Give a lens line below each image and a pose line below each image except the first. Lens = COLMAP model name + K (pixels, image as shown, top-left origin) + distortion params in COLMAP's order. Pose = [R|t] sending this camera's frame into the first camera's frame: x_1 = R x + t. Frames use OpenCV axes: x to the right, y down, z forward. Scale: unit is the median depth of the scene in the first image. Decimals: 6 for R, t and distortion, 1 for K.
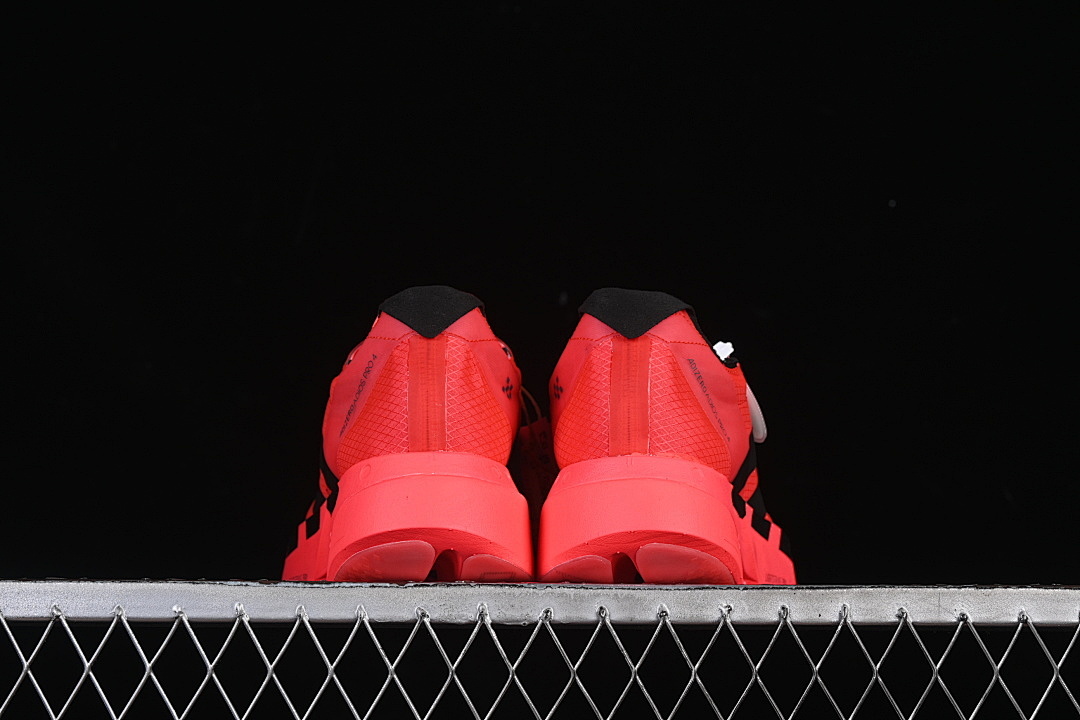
lens RADIAL K [[2405.1, 0, 573.0], [0, 2405.1, 366.6], [0, 0, 1]] dist [-0.027538, 0.000000]
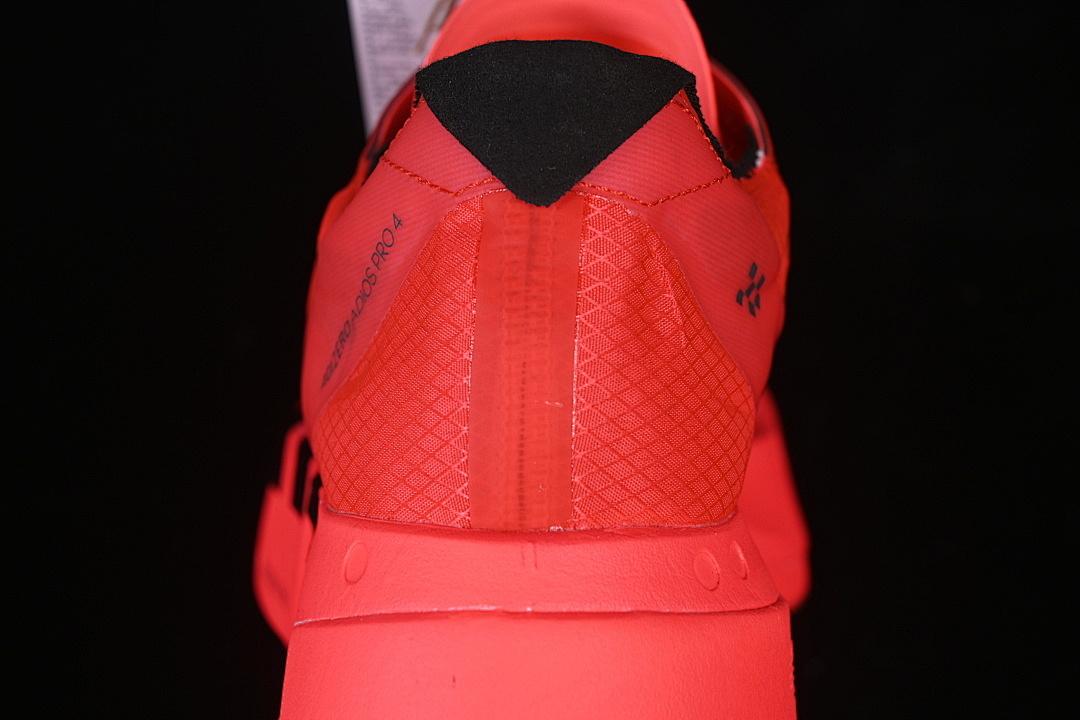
lens RADIAL K [[2405.1, 0, 539.8], [0, 2405.1, 360.6], [0, 0, 1]] dist [-0.027538, 0.000000]
pose [[0.991882, 0.052989, -0.115597, -0.016242], [-0.015356, 0.952304, 0.304764, -0.099865], [0.126232, -0.300515, 0.945387, 0.652991]]
